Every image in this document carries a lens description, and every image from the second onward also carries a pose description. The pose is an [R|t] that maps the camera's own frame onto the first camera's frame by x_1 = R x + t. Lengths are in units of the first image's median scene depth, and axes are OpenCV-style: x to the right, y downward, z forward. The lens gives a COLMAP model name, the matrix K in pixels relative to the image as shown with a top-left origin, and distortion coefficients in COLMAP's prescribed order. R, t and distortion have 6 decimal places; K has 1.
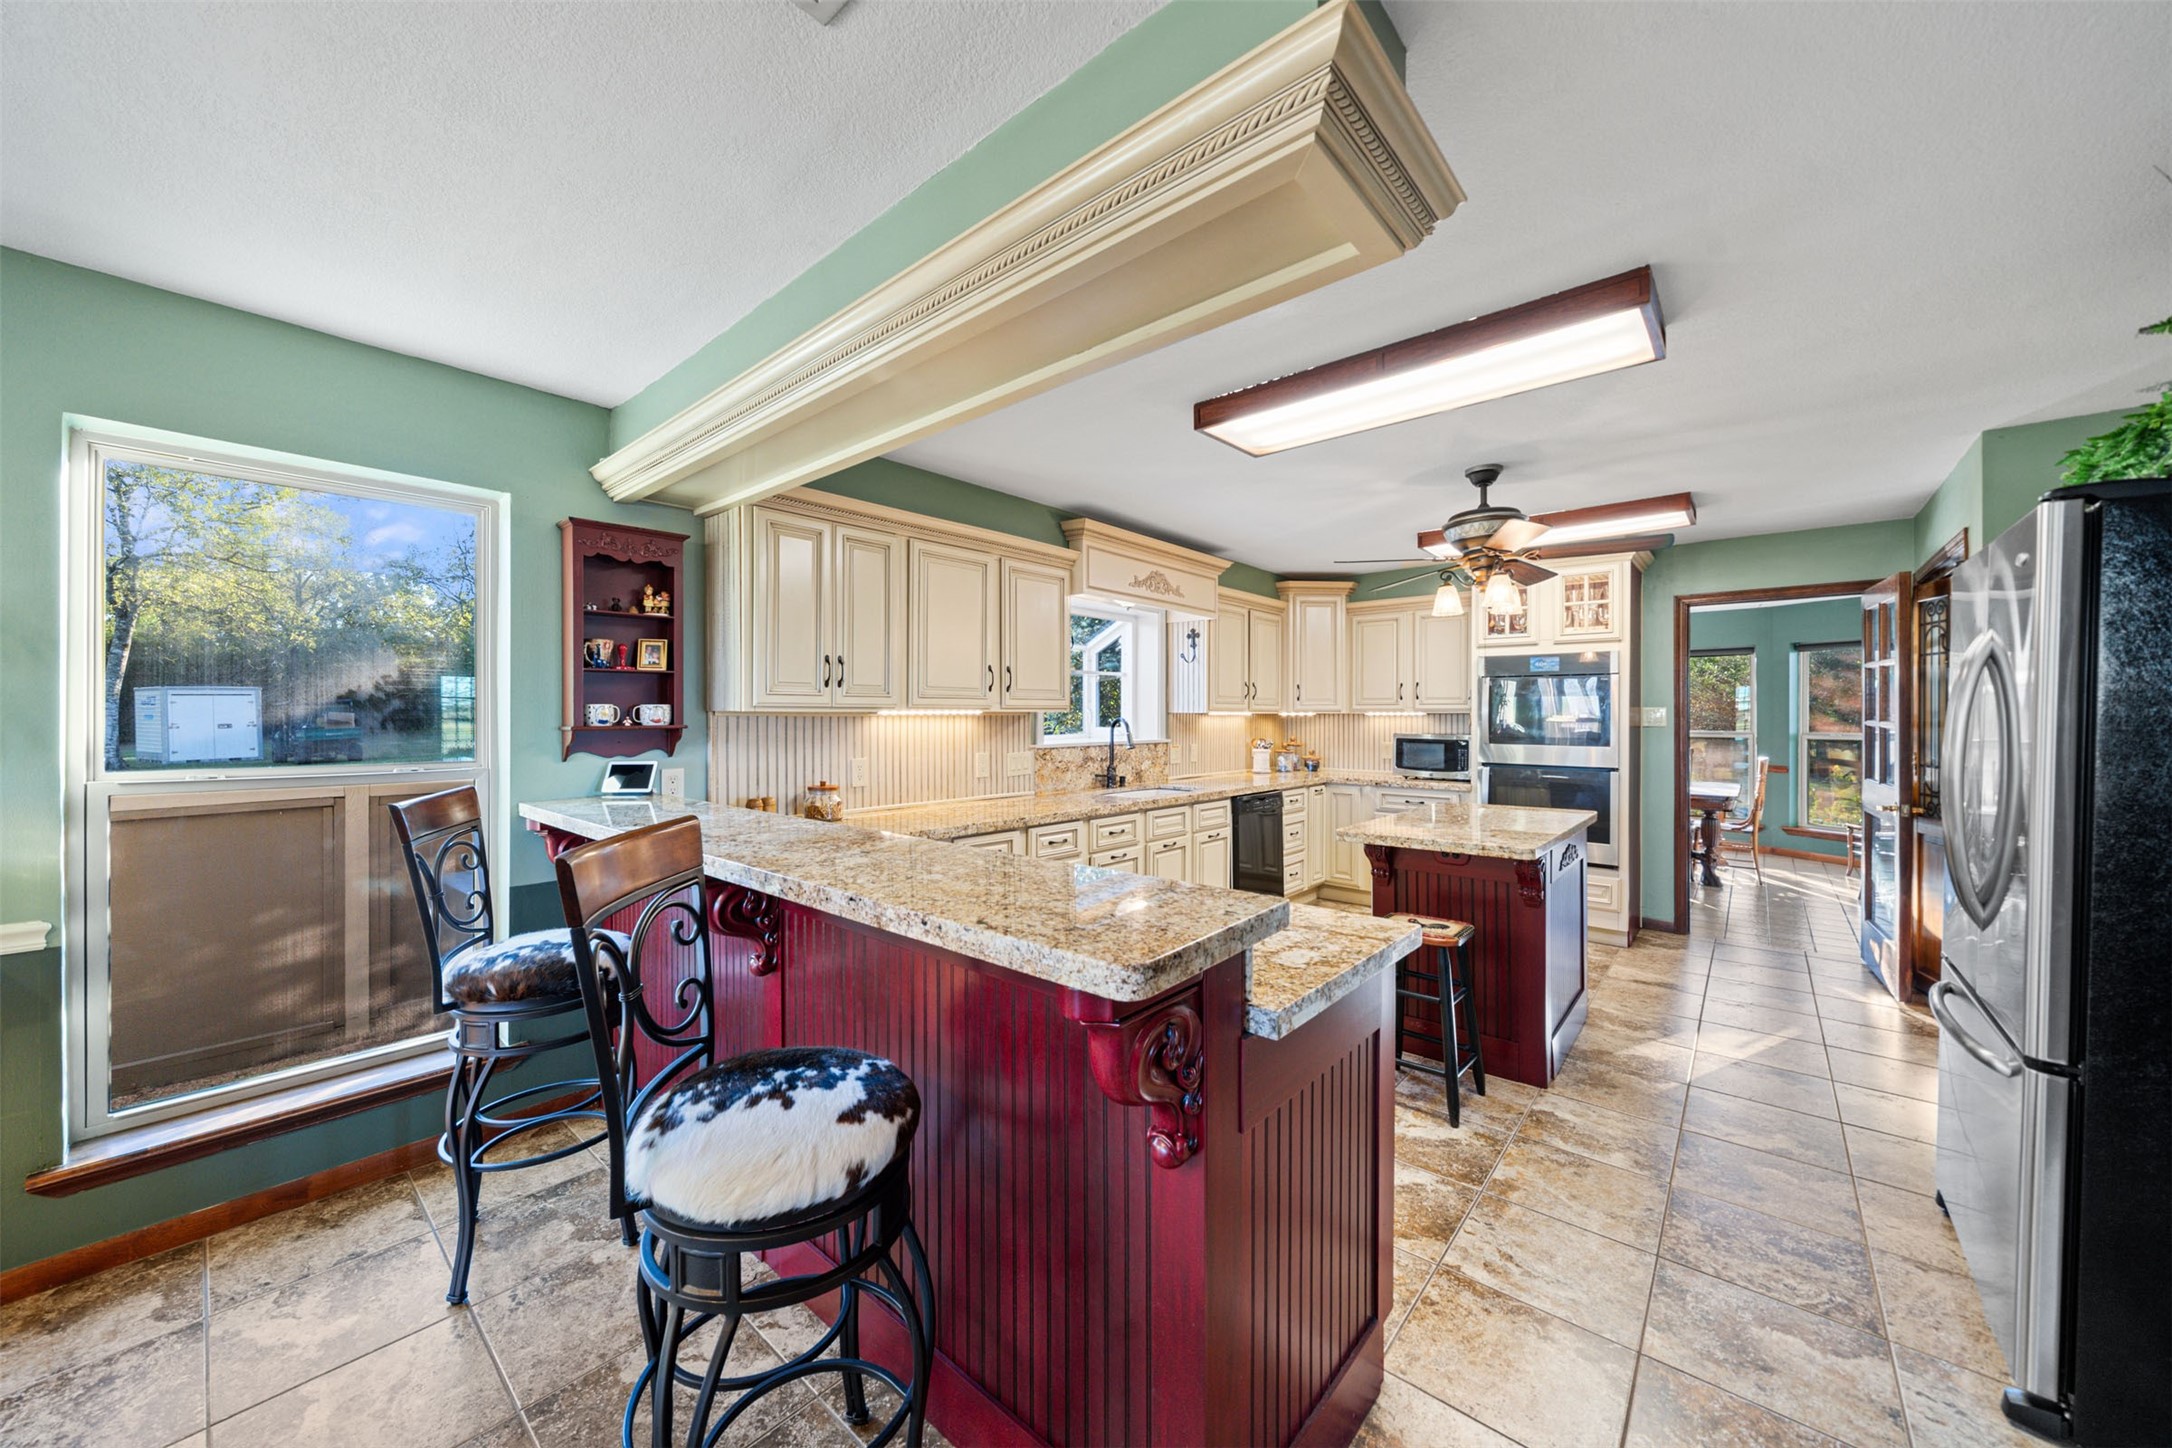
lens RADIAL K [[765.2, 0, 1075.0], [0, 765.2, 716.0], [0, 0, 1]] dist [-0.006342, -0.000392]
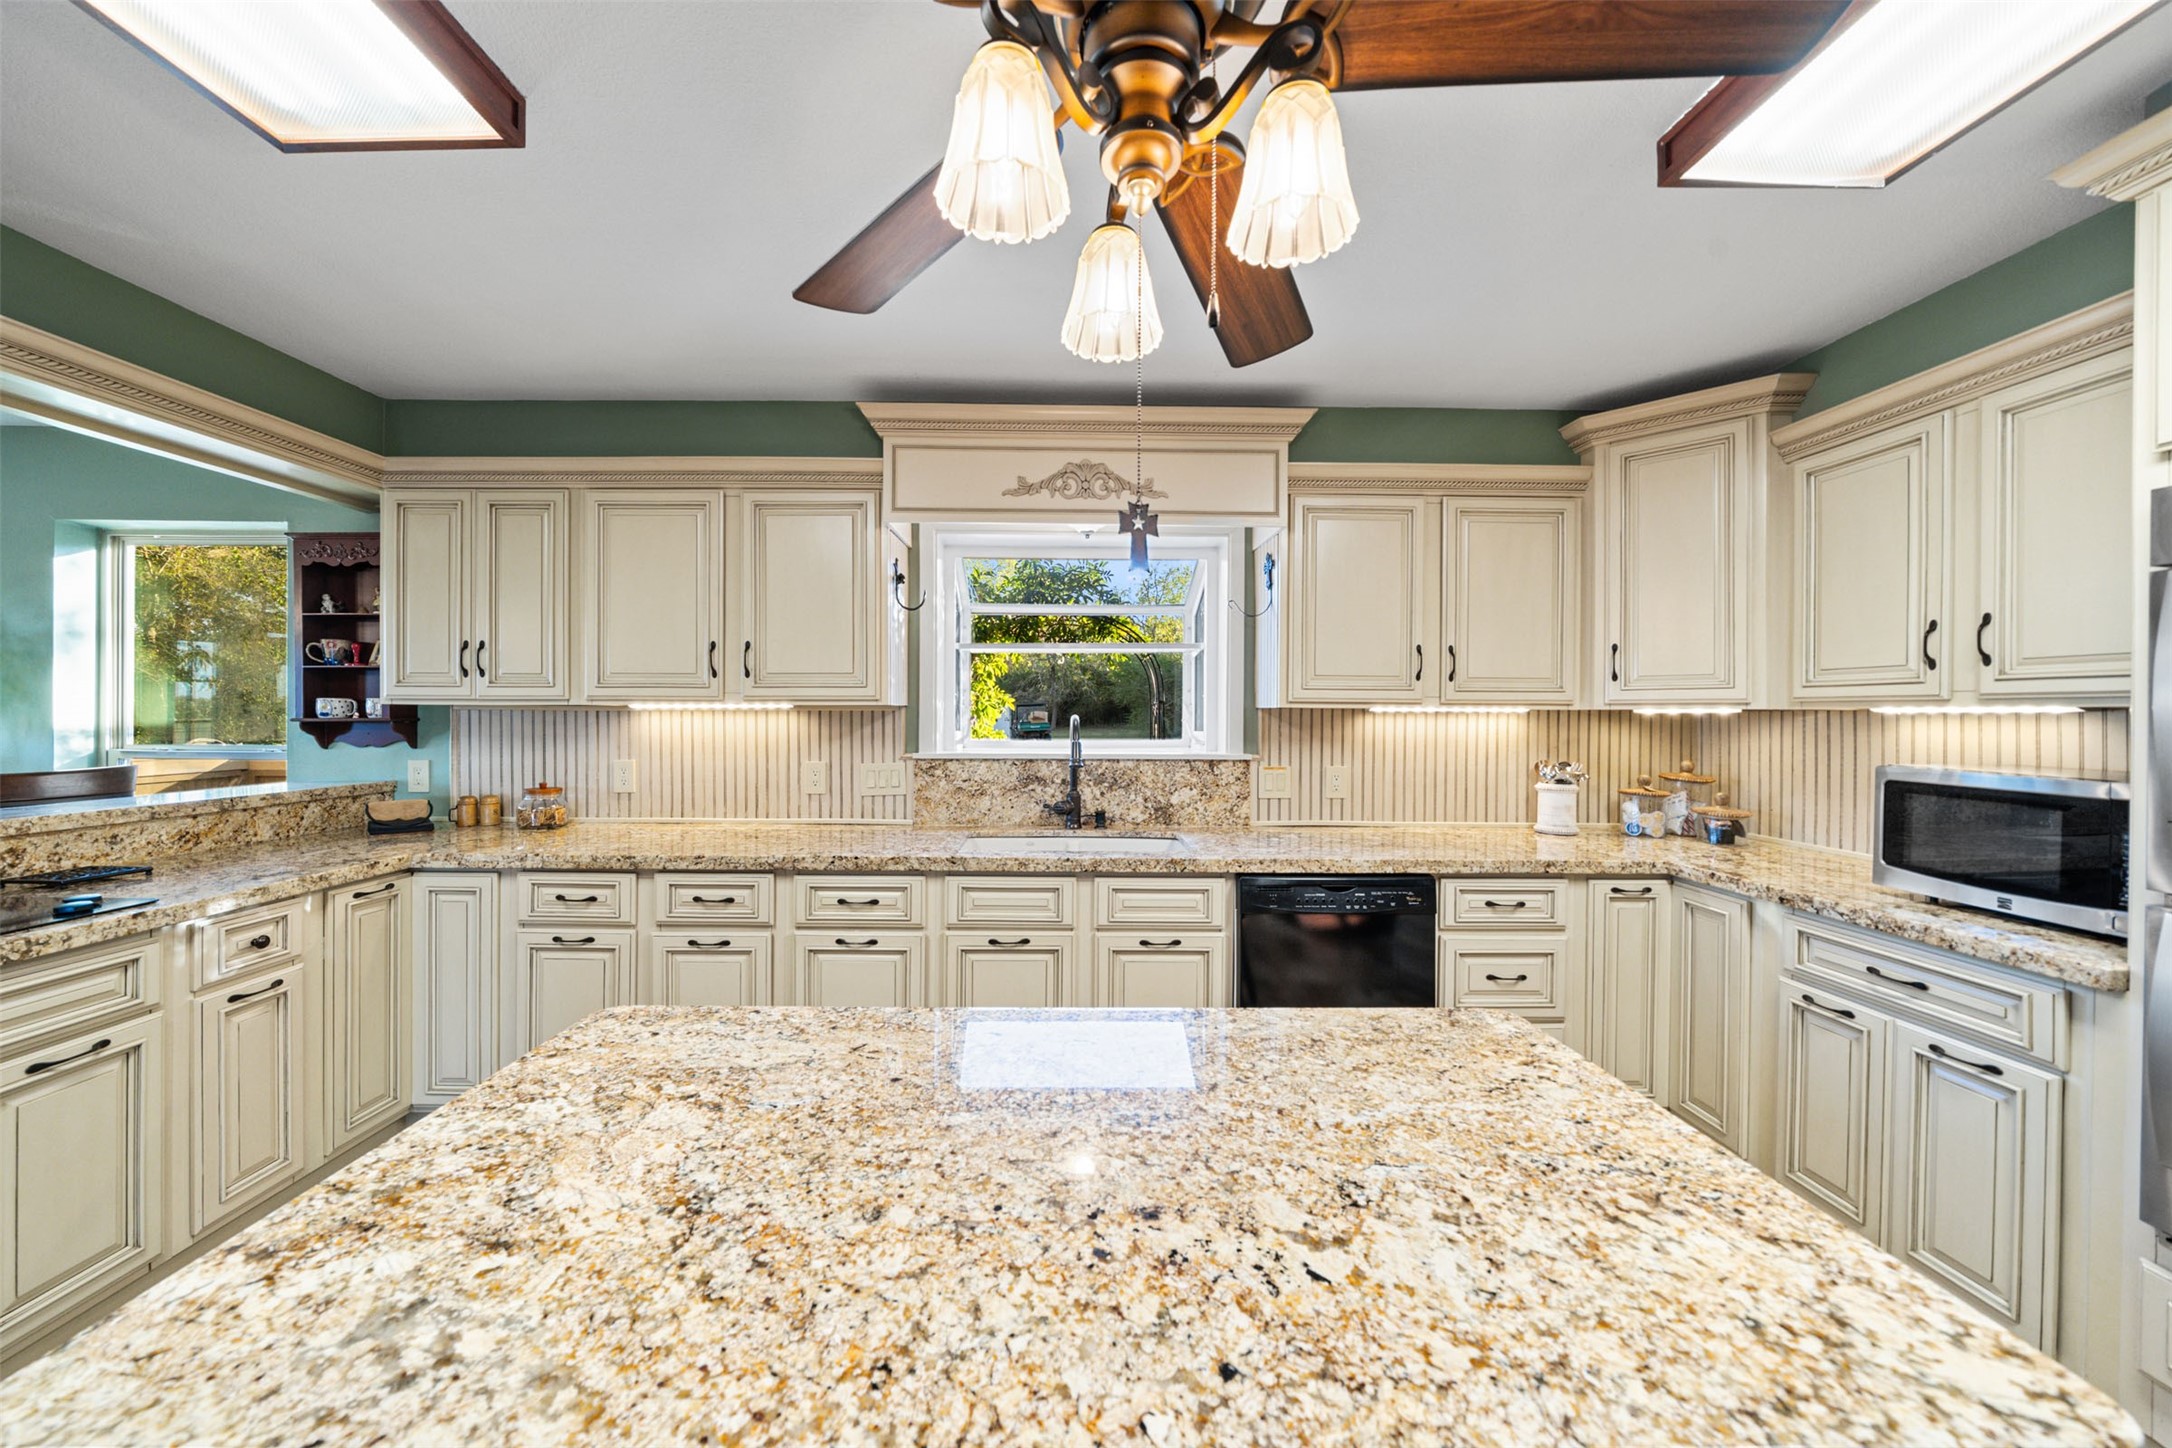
lens RADIAL K [[744.8, 0, 1068.4], [0, 744.8, 715.8], [0, 0, 1]] dist [-0.006563, -0.000058]
pose [[0.676006, 0.005492, -0.736876, 0.509849], [-0.004823, 0.999984, 0.003027, 0.000840], [0.736881, 0.001508, 0.676021, 0.609506]]
